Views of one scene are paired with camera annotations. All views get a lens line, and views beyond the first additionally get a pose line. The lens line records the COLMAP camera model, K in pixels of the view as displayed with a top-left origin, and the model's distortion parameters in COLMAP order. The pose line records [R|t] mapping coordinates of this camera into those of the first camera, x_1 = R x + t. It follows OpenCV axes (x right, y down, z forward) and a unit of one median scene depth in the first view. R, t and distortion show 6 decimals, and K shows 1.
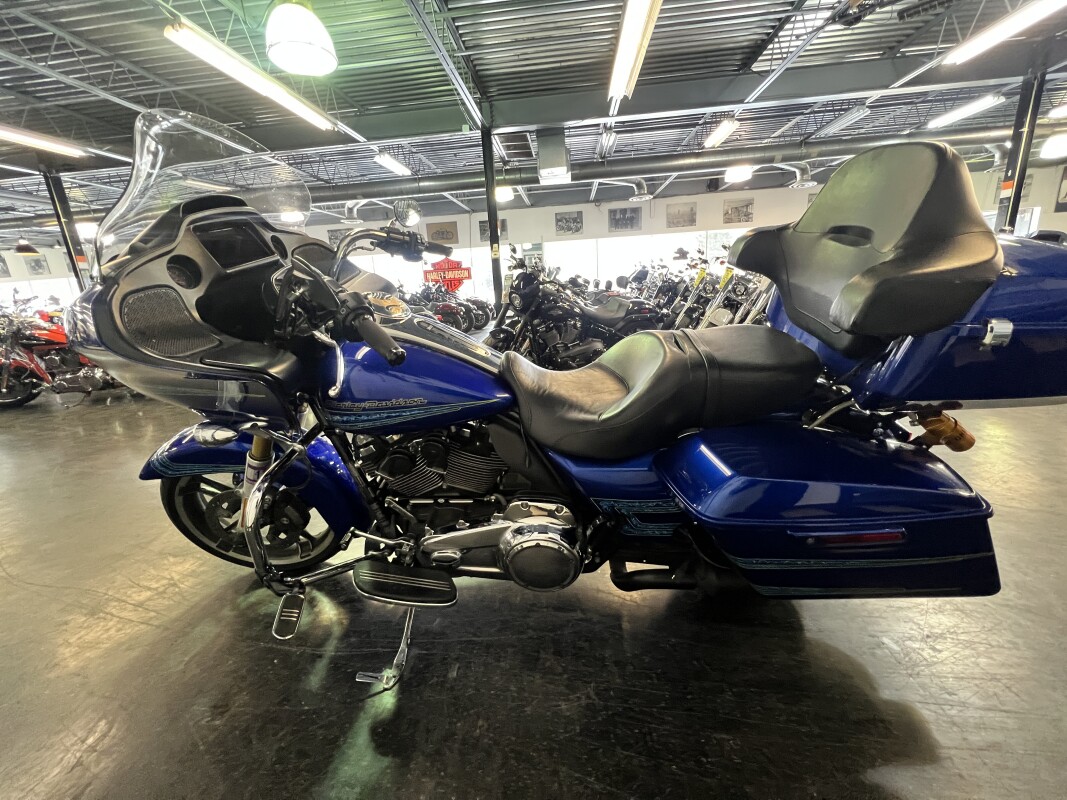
lens RADIAL K [[428.2, 0, 520.3], [0, 428.2, 399.8], [0, 0, 1]] dist [0.001043, 0.000058]
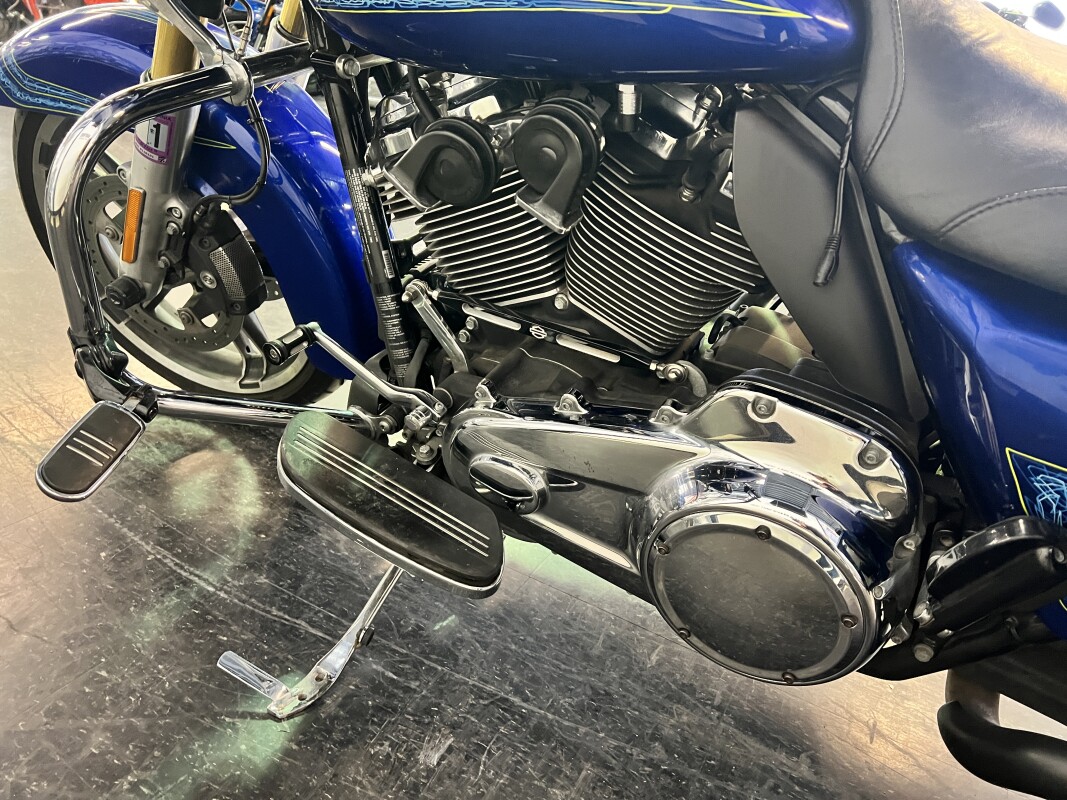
lens RADIAL K [[804.9, 0, 529.9], [0, 804.9, 396.1], [0, 0, 1]] dist [0.058964, -0.064886]
pose [[0.905929, 0.331771, -0.263097, 0.007782], [-0.289625, 0.938784, 0.186552, 0.163989], [0.308884, -0.092804, 0.946561, 0.345719]]
